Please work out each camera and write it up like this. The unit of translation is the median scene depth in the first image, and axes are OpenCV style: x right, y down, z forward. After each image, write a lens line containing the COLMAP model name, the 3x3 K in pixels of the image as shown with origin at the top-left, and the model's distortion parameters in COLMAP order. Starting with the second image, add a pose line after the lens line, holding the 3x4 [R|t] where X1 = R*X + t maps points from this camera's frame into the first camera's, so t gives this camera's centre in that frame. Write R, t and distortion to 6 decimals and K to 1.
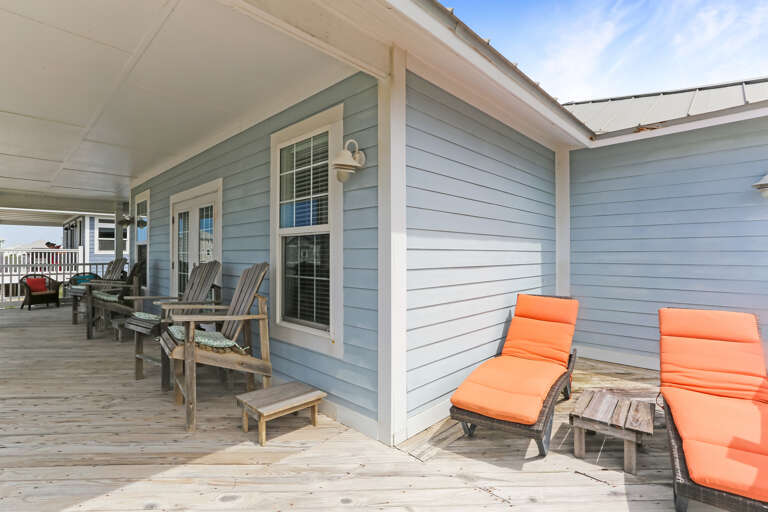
lens RADIAL K [[374.5, 0, 387.8], [0, 374.5, 249.4], [0, 0, 1]] dist [0.001224, 0.002120]
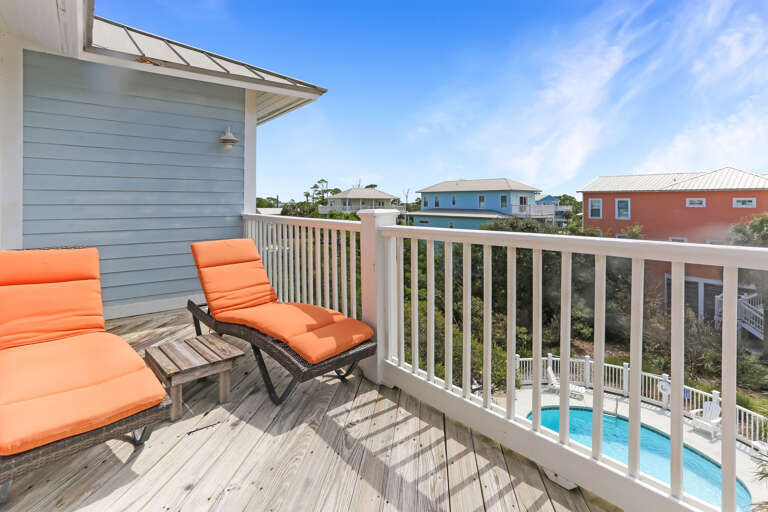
lens RADIAL K [[397.6, 0, 383.5], [0, 397.6, 201.2], [0, 0, 1]] dist [-0.000187, 0.000254]
pose [[0.130707, 0.007357, 0.991394, -0.341755], [-0.008674, 0.999943, -0.006277, 0.050205], [-0.991383, -0.007779, 0.130764, 0.408600]]
